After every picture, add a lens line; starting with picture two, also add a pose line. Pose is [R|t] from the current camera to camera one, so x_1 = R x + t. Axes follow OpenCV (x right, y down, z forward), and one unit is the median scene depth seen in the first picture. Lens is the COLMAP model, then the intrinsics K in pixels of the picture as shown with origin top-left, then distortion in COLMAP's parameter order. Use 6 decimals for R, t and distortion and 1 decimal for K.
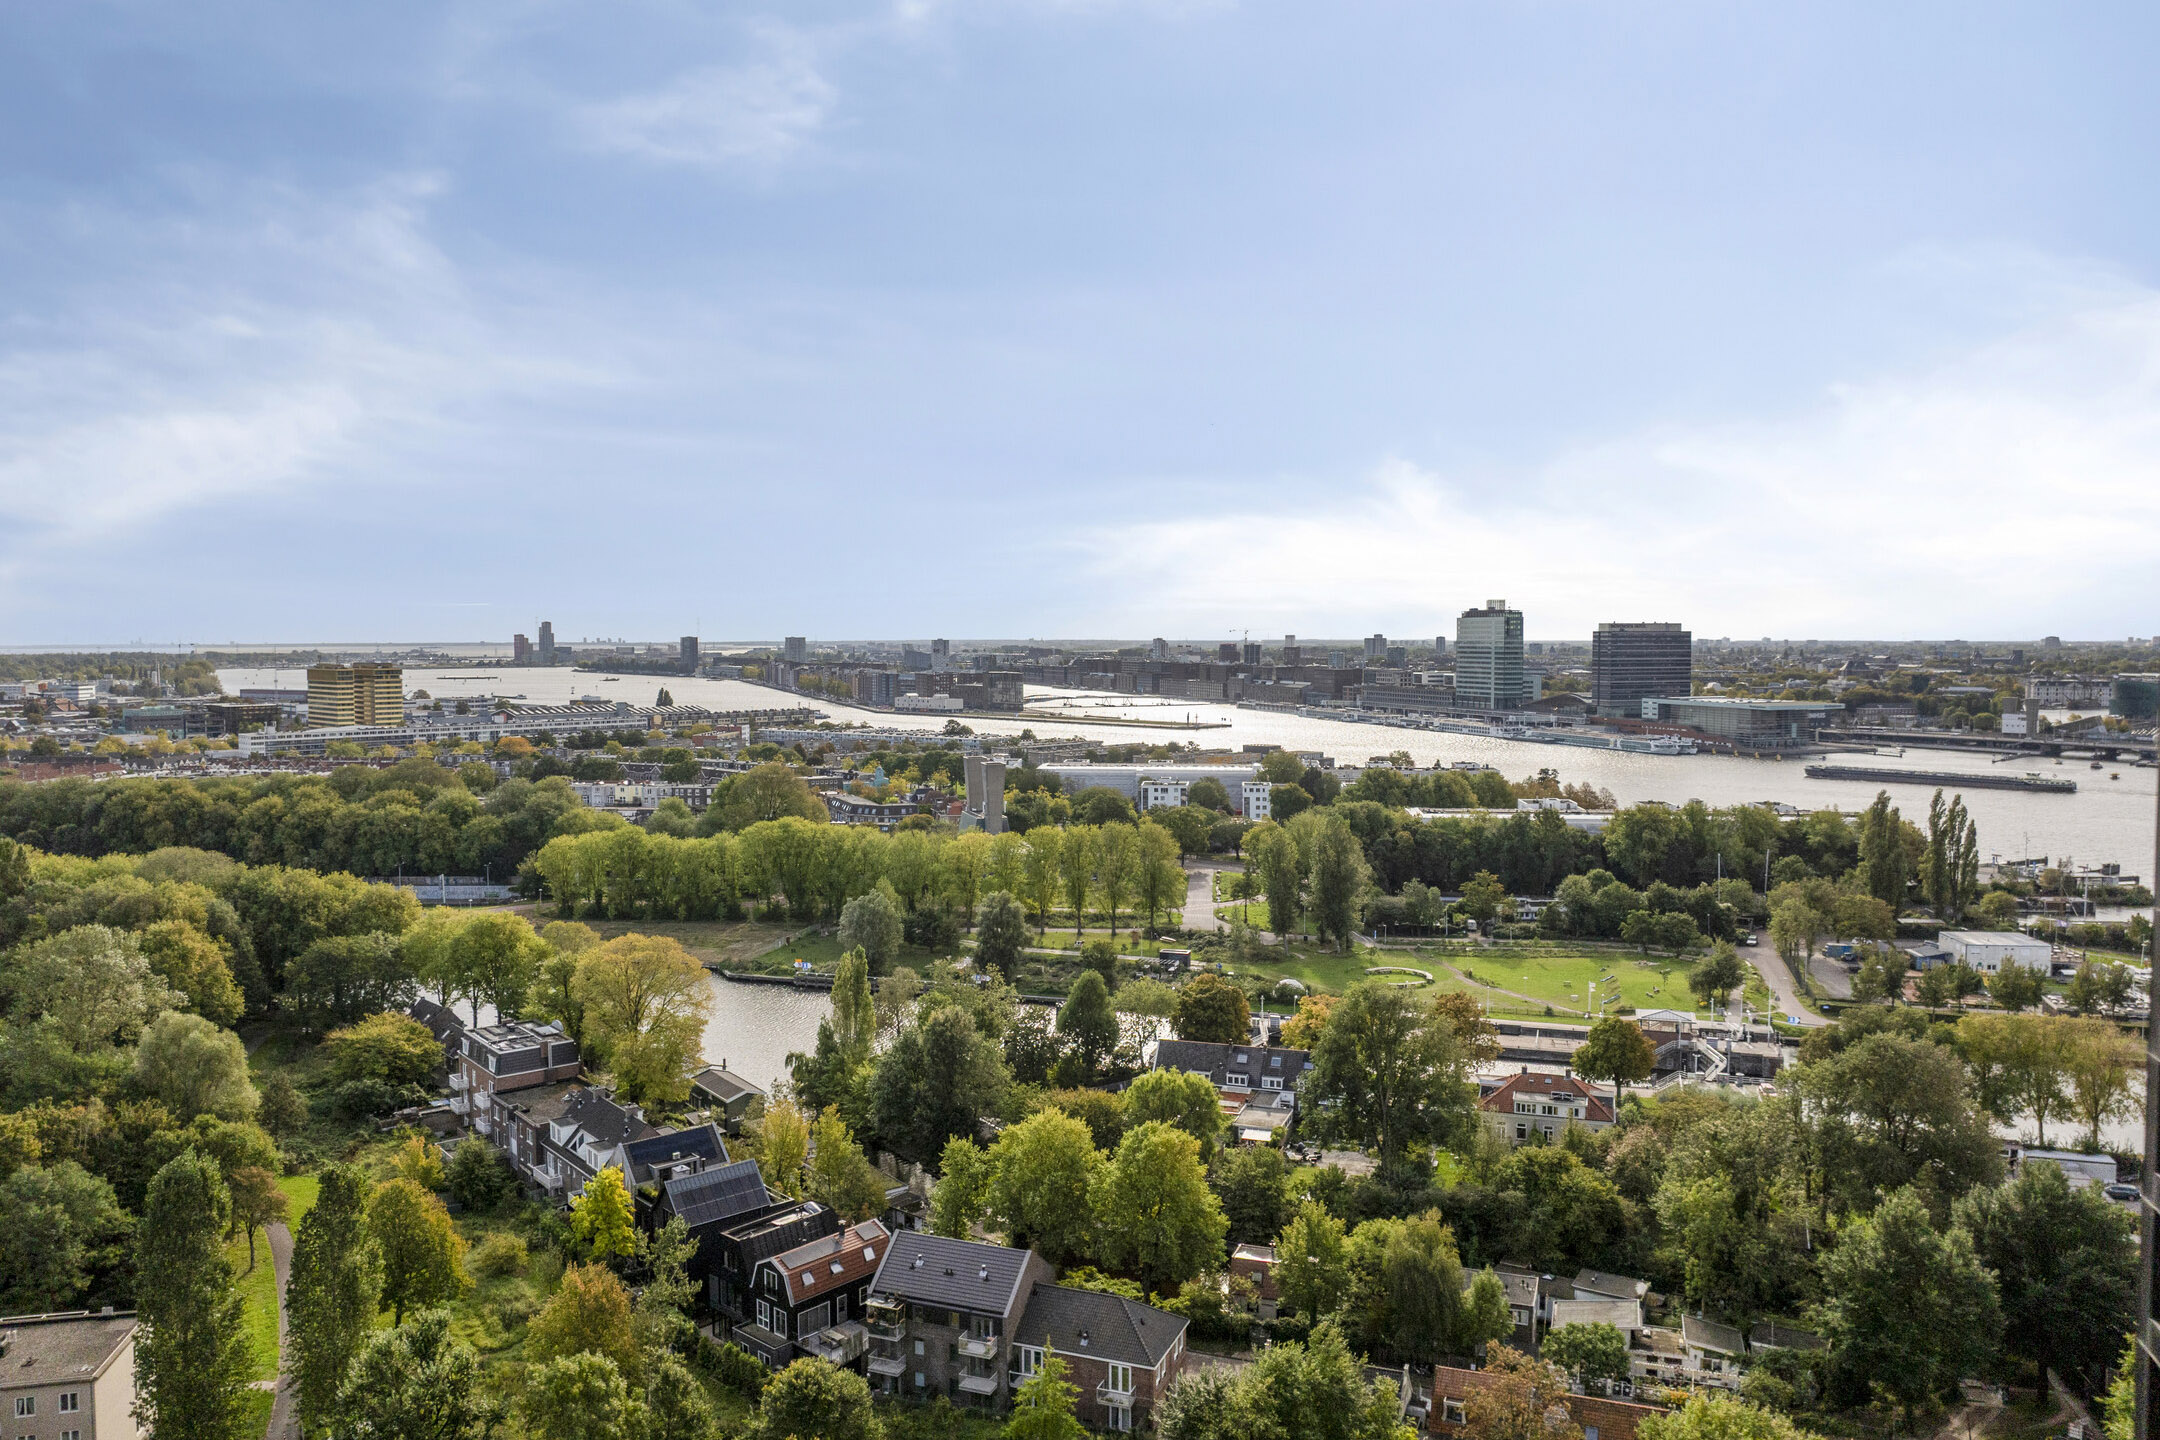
lens RADIAL K [[1551.9, 0, 1086.9], [0, 1551.9, 629.7], [0, 0, 1]] dist [-0.028725, -0.003517]
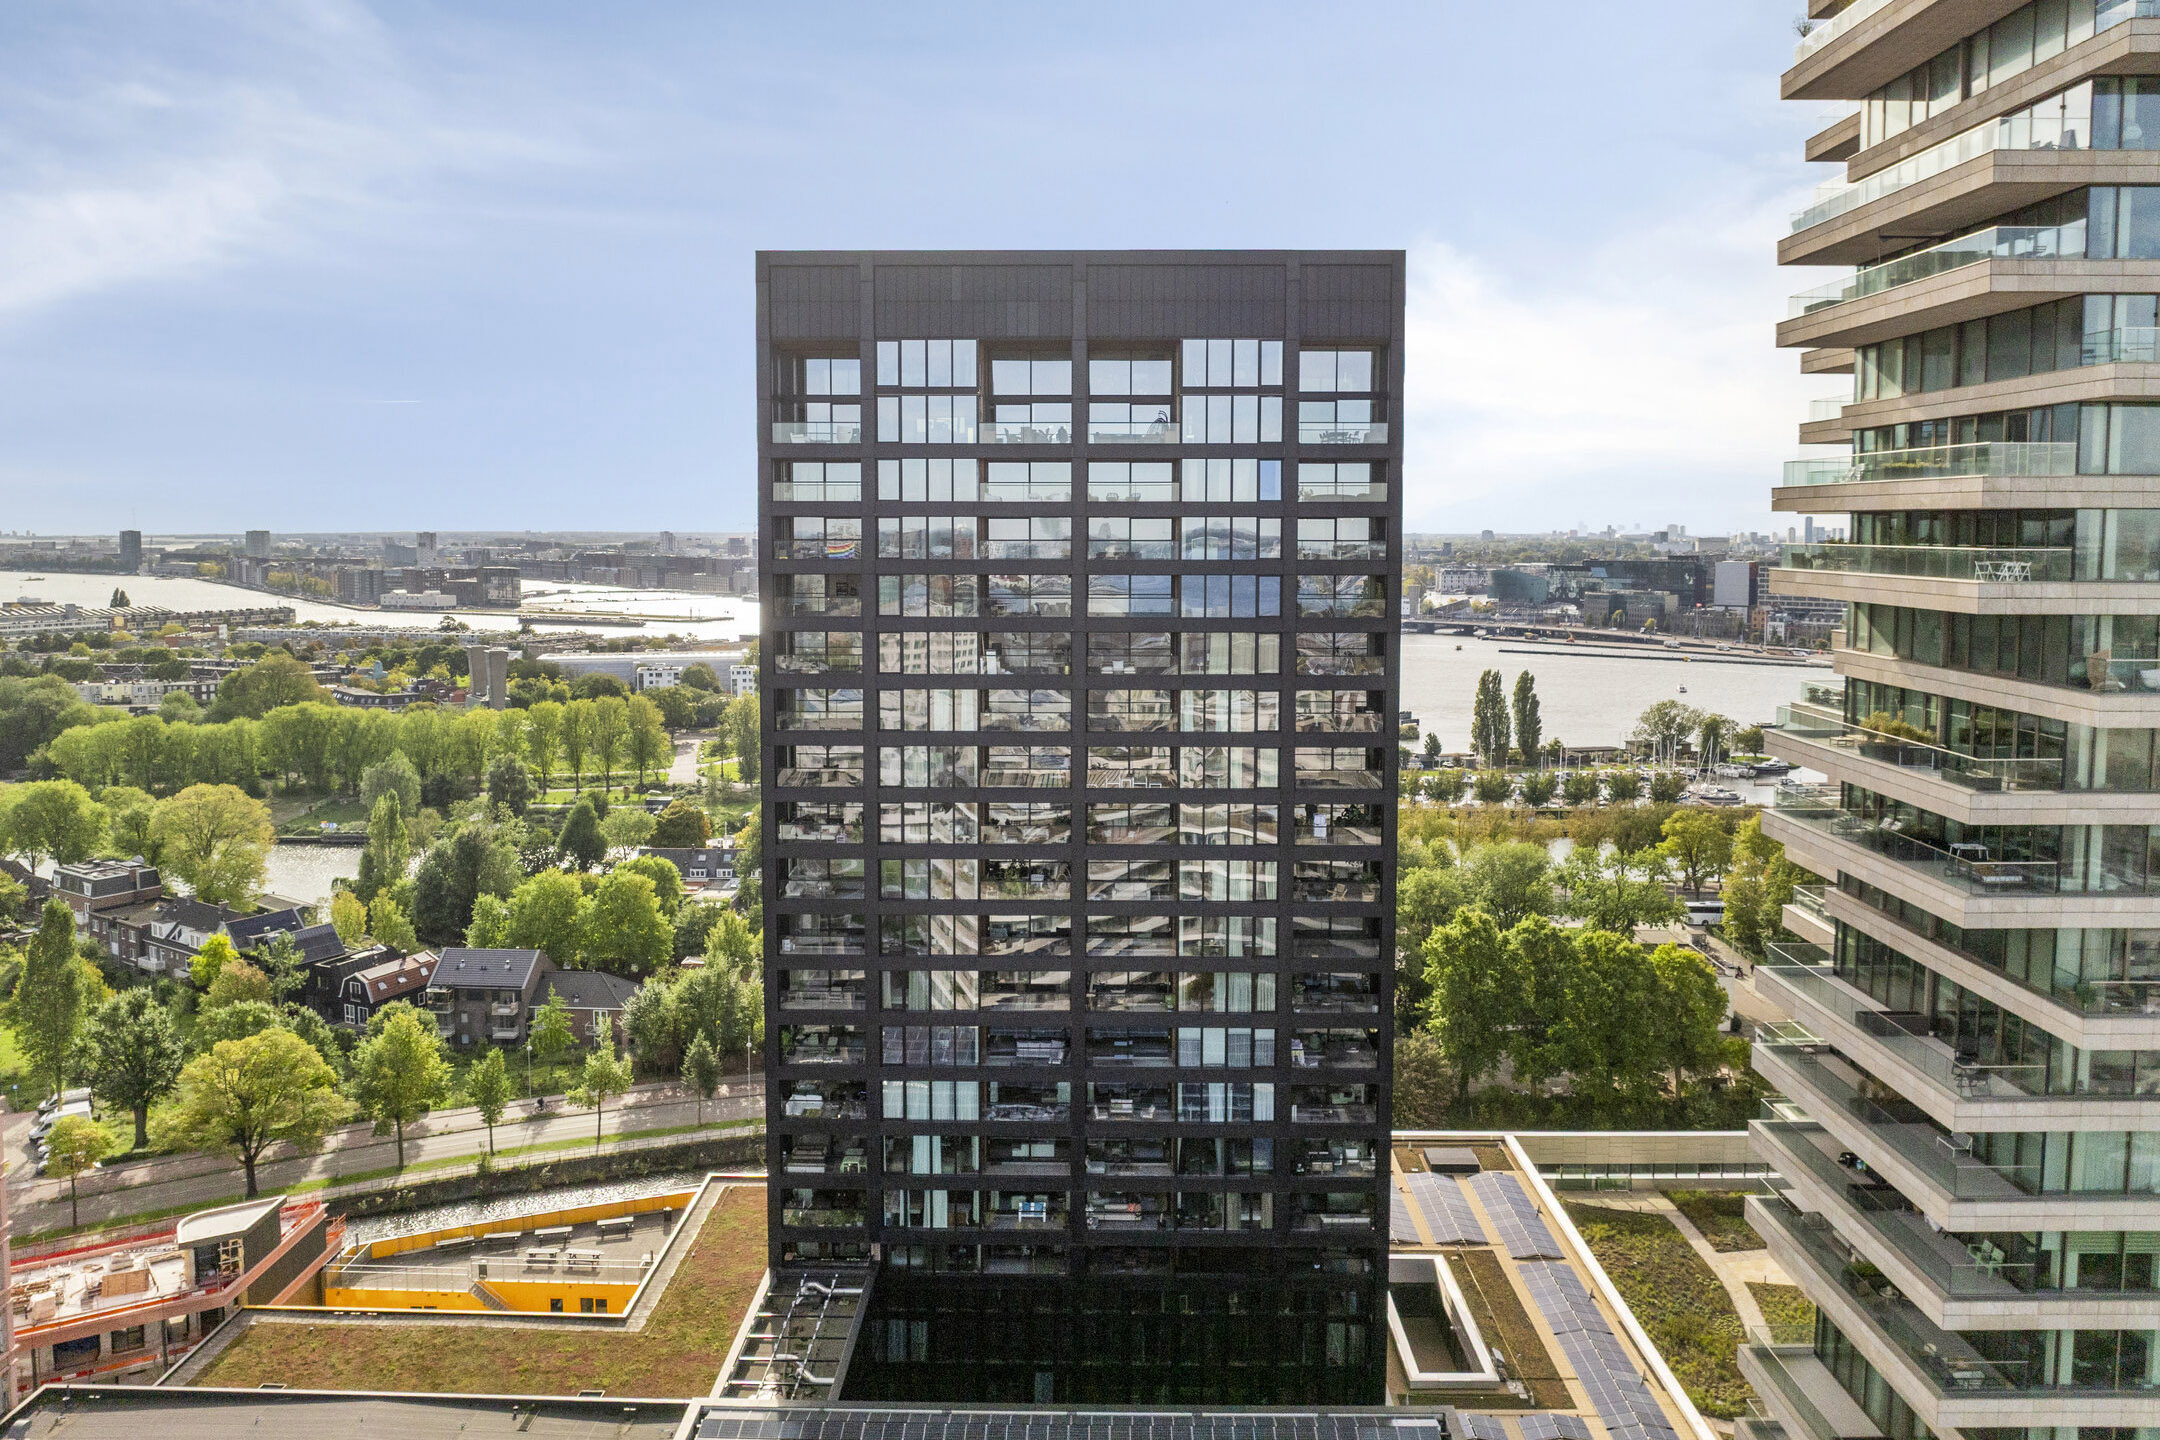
lens RADIAL K [[1551.9, 0, 1086.9], [0, 1551.9, 629.7], [0, 0, 1]] dist [-0.028725, -0.003517]
pose [[0.952188, -0.019217, 0.304909, 0.005663], [-0.002058, 0.997594, 0.069301, -0.007185], [-0.305507, -0.066615, 0.949857, -0.170536]]
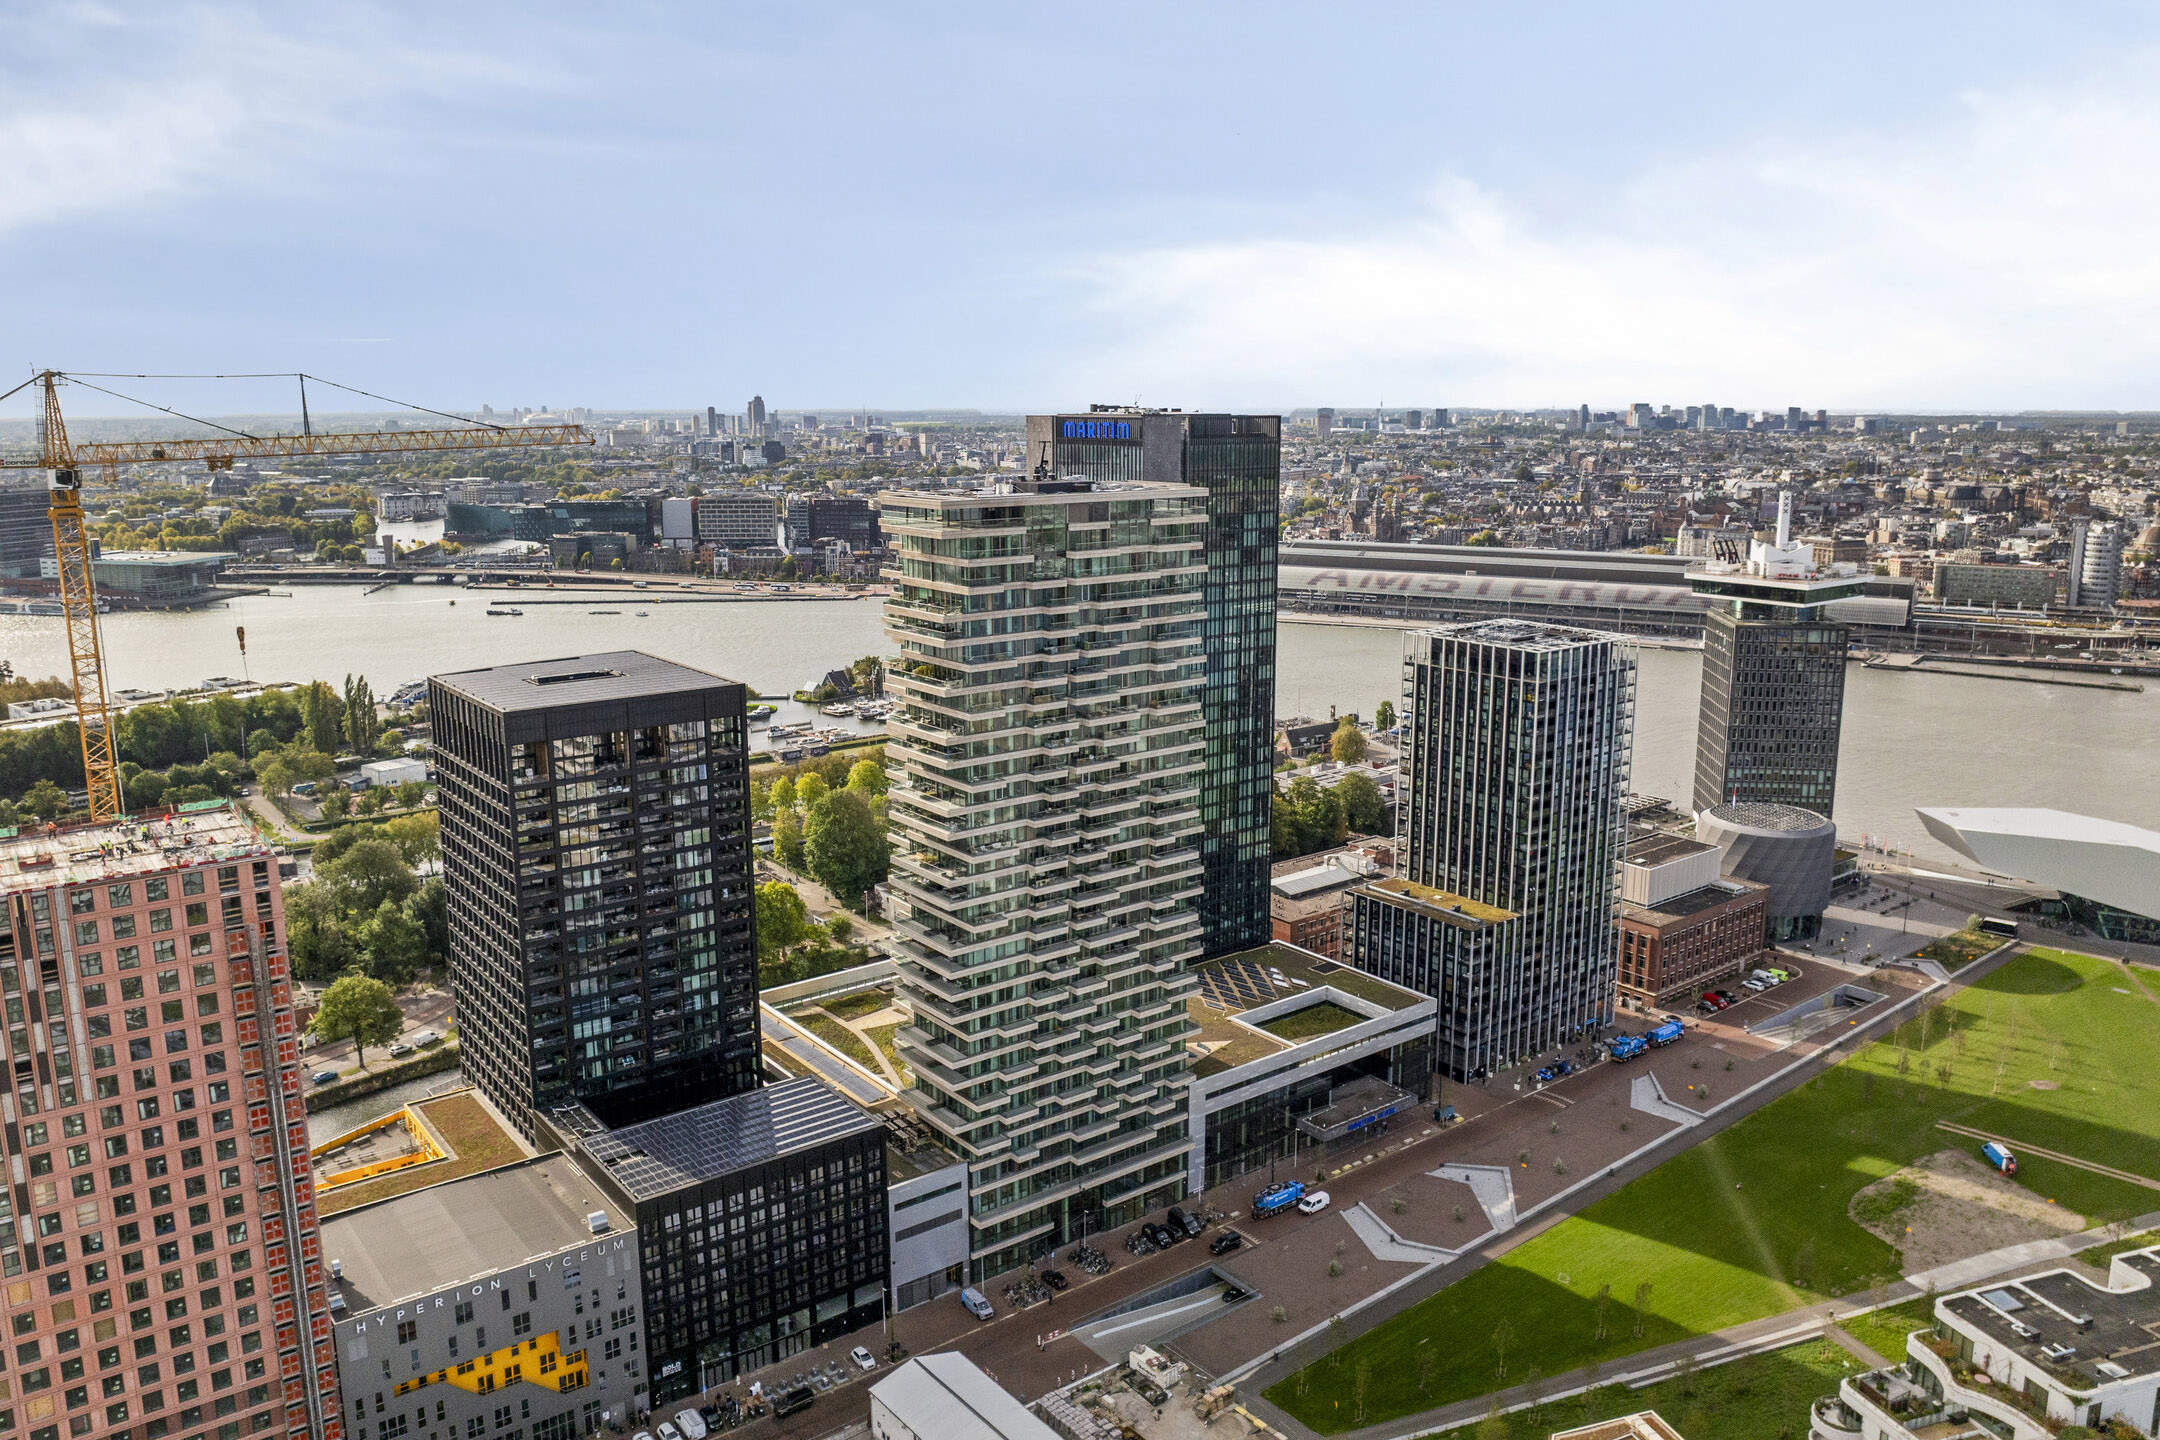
lens RADIAL K [[1532.1, 0, 1080.0], [0, 1532.1, 720.0], [0, 0, 1]] dist [-0.038118, -0.001974]
pose [[0.556612, -0.165085, 0.814205, -0.219998], [0.001449, 0.980249, 0.197760, -0.113573], [-0.830771, -0.108896, 0.545858, -0.345558]]
